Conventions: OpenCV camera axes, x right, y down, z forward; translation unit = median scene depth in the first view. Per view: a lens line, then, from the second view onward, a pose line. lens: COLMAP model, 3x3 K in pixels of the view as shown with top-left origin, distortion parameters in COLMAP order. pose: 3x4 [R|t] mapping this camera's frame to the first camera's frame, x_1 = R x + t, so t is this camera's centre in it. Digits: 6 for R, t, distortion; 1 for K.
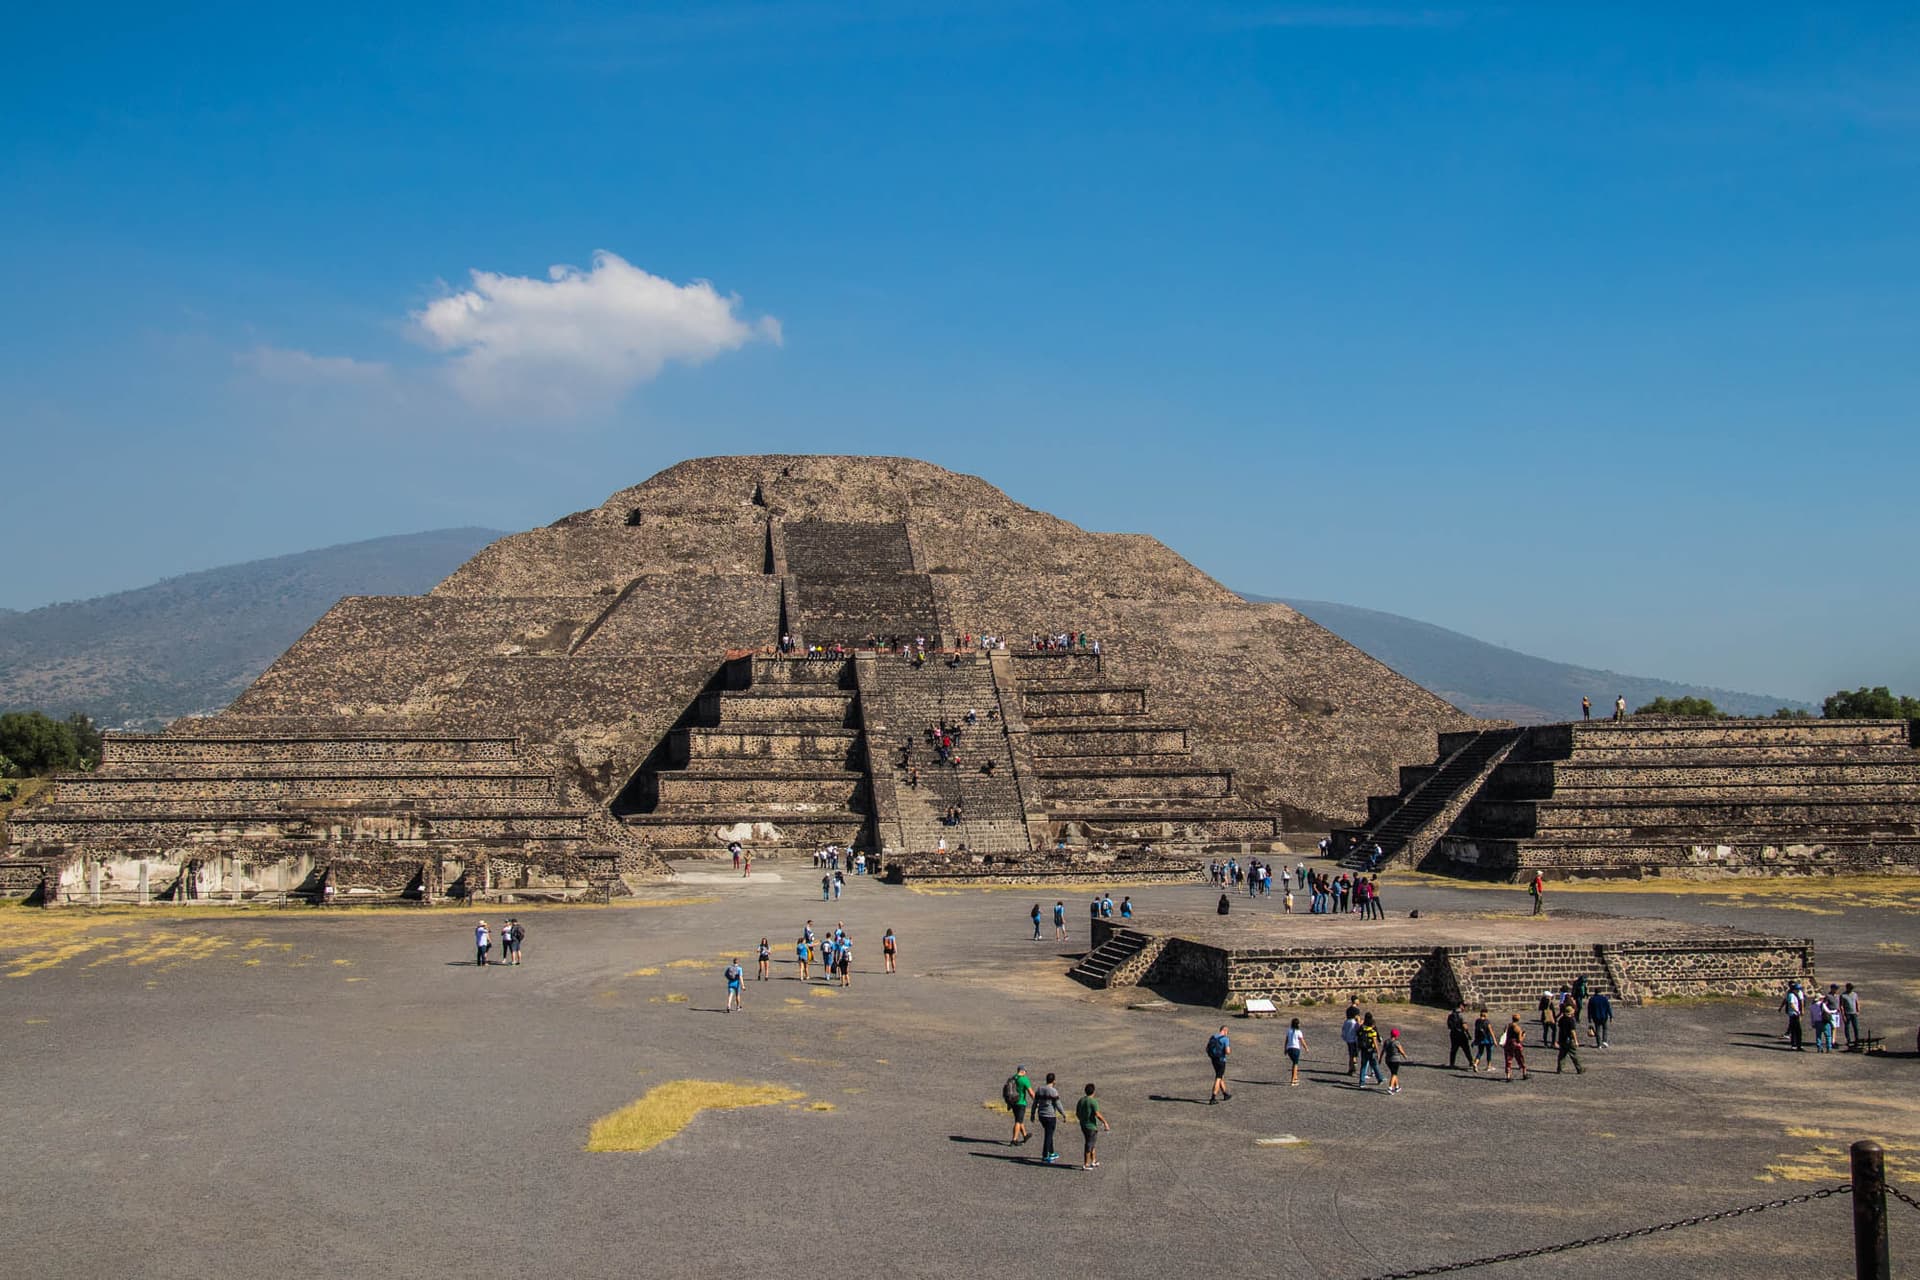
lens RADIAL K [[2338.7, 0, 971.5], [0, 2338.7, 716.7], [0, 0, 1]] dist [0.066218, 0.000000]
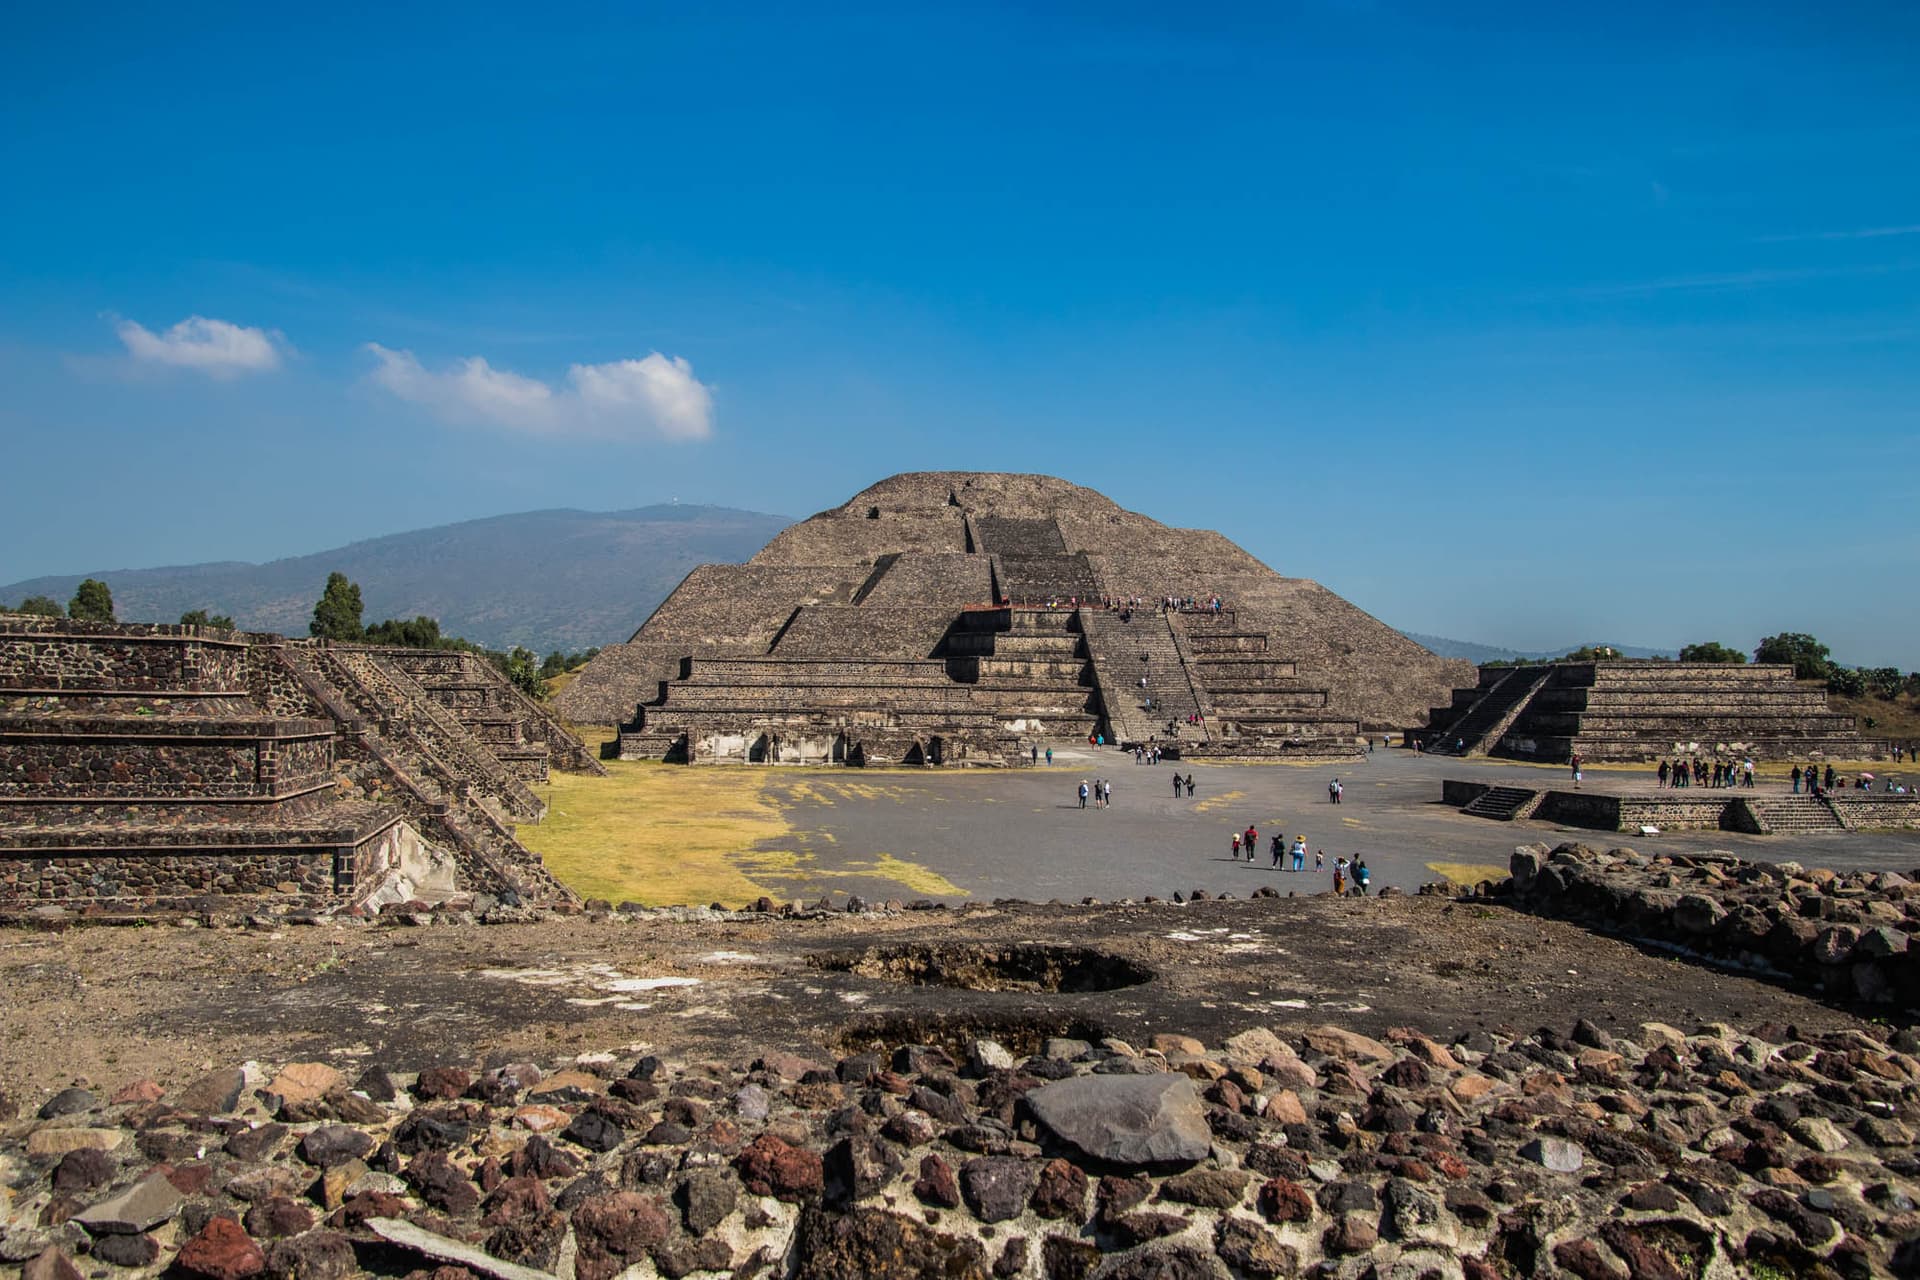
lens RADIAL K [[1655.4, 0, 935.3], [0, 1655.4, 707.4], [0, 0, 1]] dist [-0.057430, 0.056752]
pose [[0.999731, 0.015223, 0.017480, -0.158806], [-0.015842, 0.999232, 0.035851, -0.000167], [-0.016920, -0.036118, 0.999204, -0.068863]]
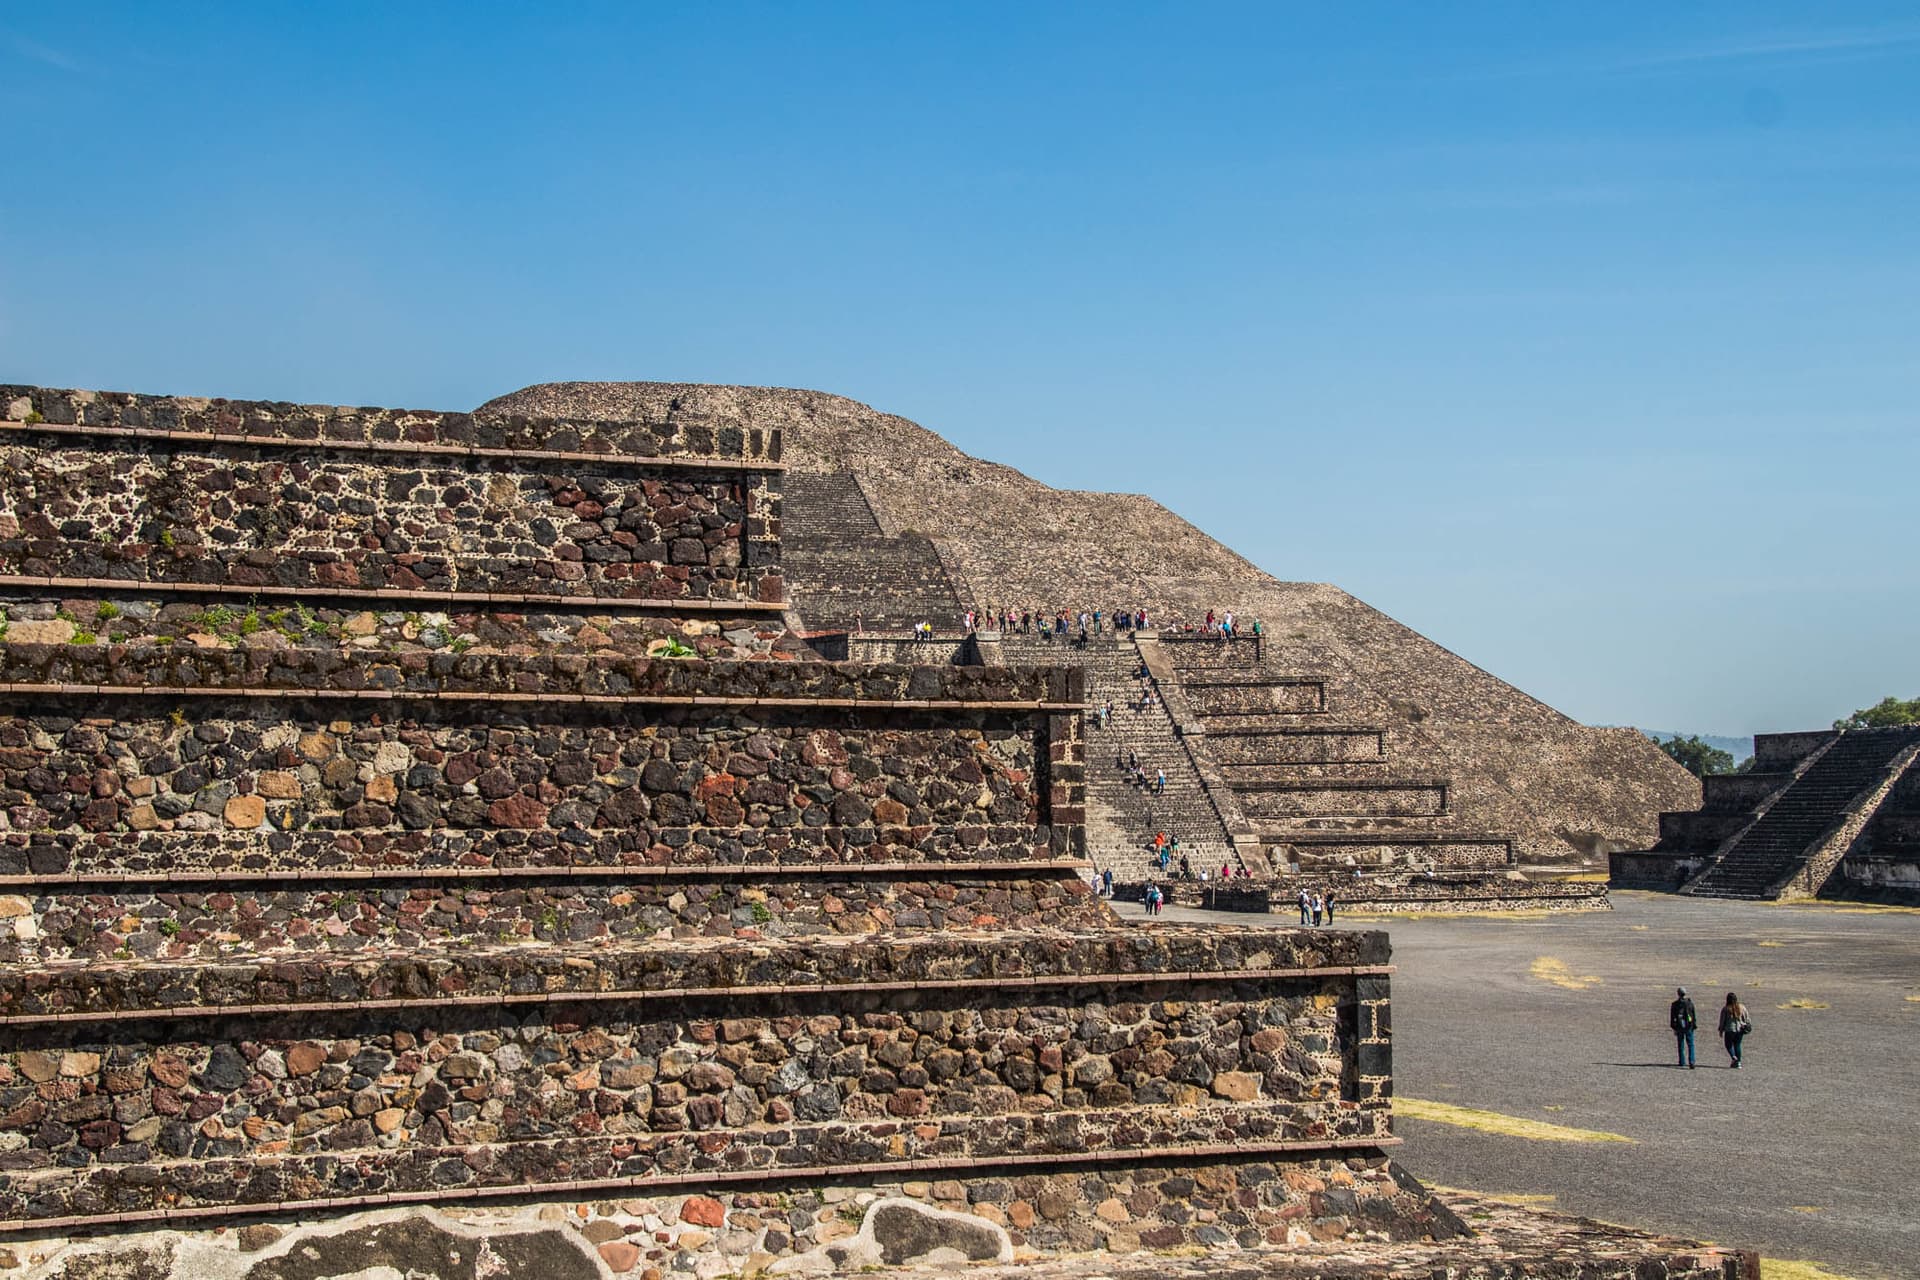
lens RADIAL K [[3078.5, 0, 905.5], [0, 3078.5, 721.3], [0, 0, 1]] dist [0.204529, 0.000000]
pose [[0.982919, 0.005264, 0.183964, -0.261305], [-0.003453, 0.999942, -0.010164, 0.012965], [-0.184007, 0.009355, 0.982880, -0.014353]]
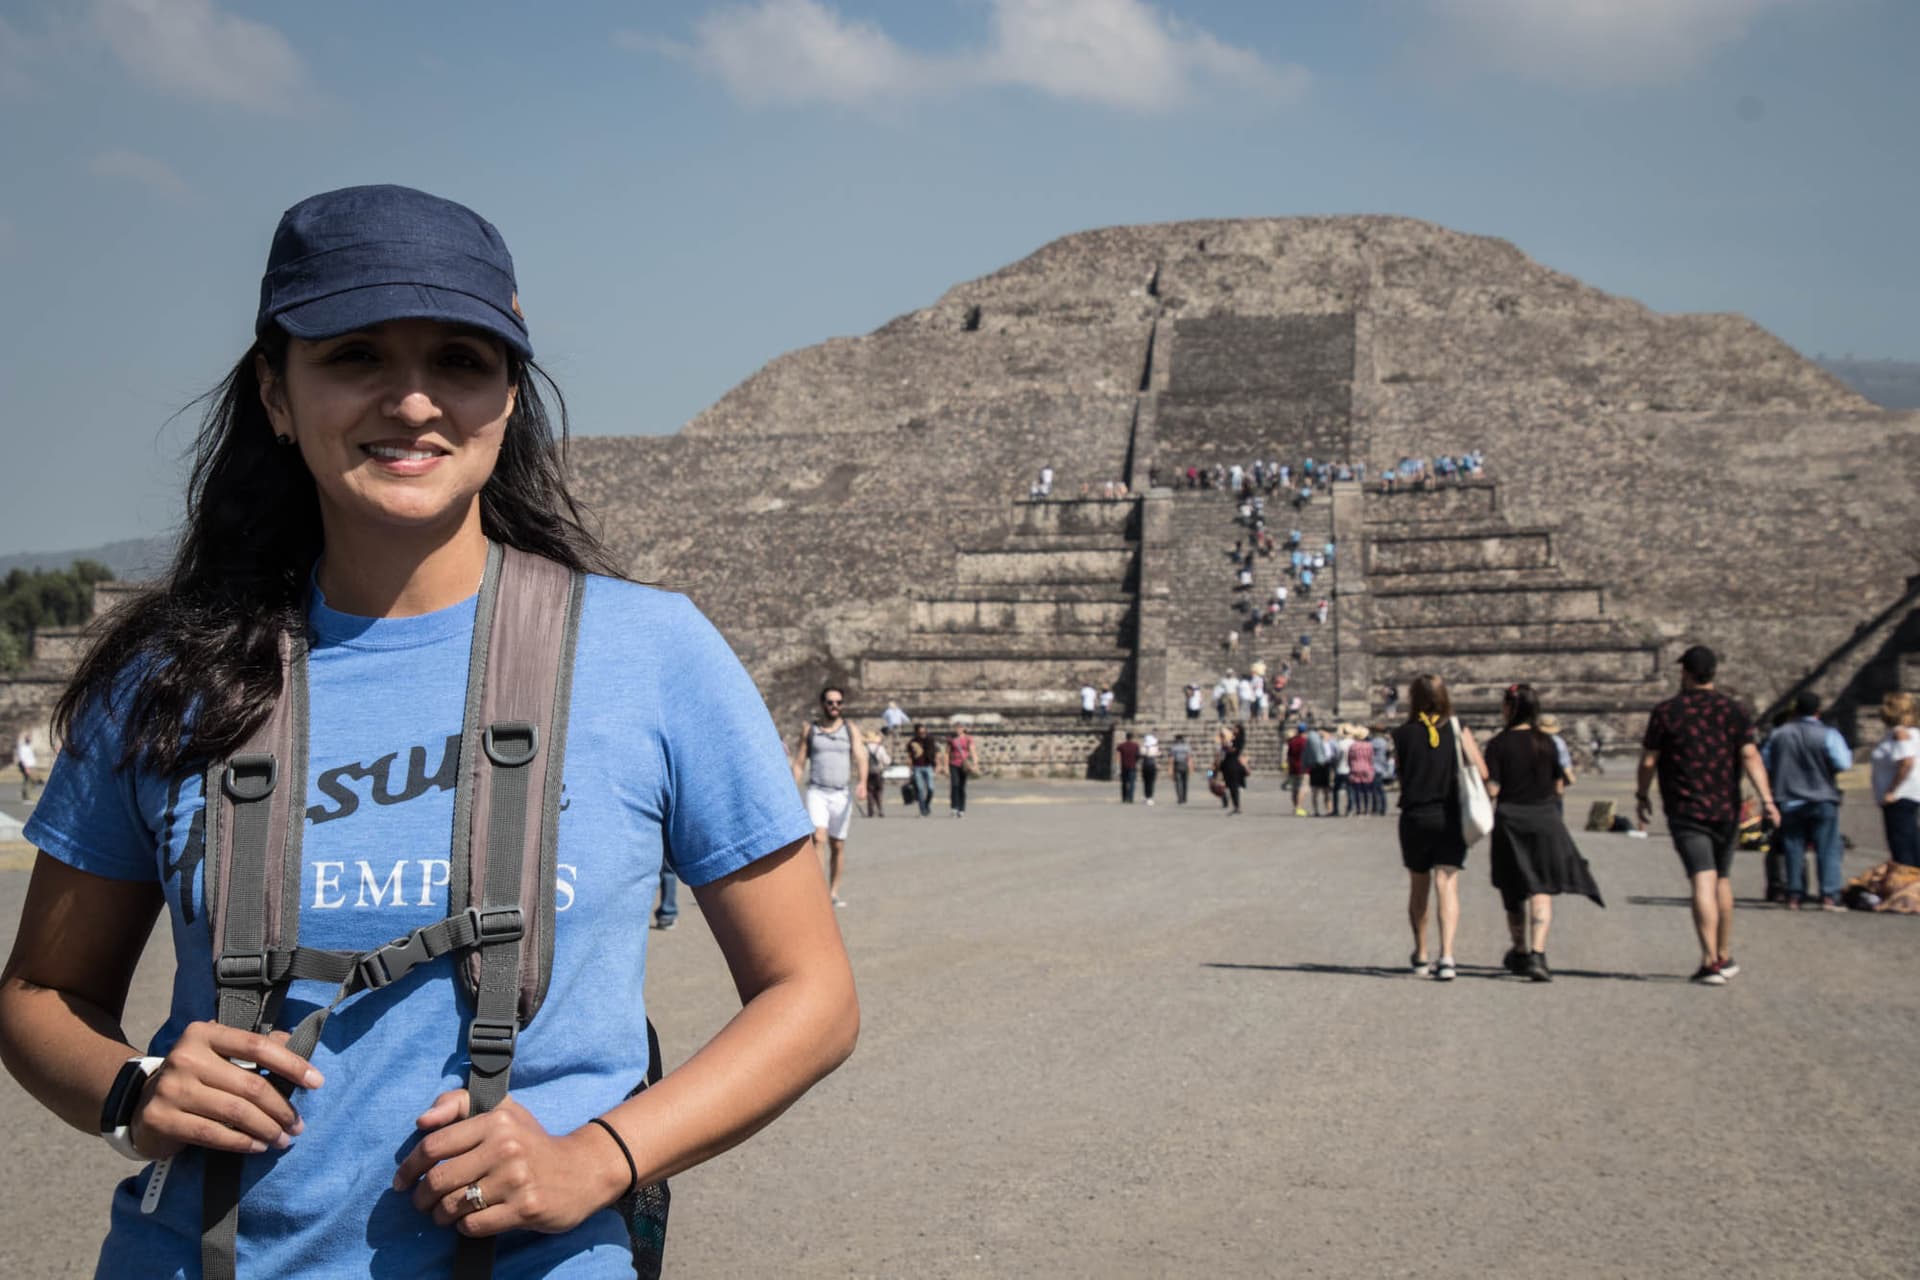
lens RADIAL K [[4078.5, 0, 952.2], [0, 4078.5, 658.6], [0, 0, 1]] dist [0.654403, 0.000000]
pose [[0.964671, -0.009741, -0.263276, 0.228536], [0.008507, 0.999947, -0.005825, 0.032130], [0.263319, 0.003380, 0.964703, -0.254860]]
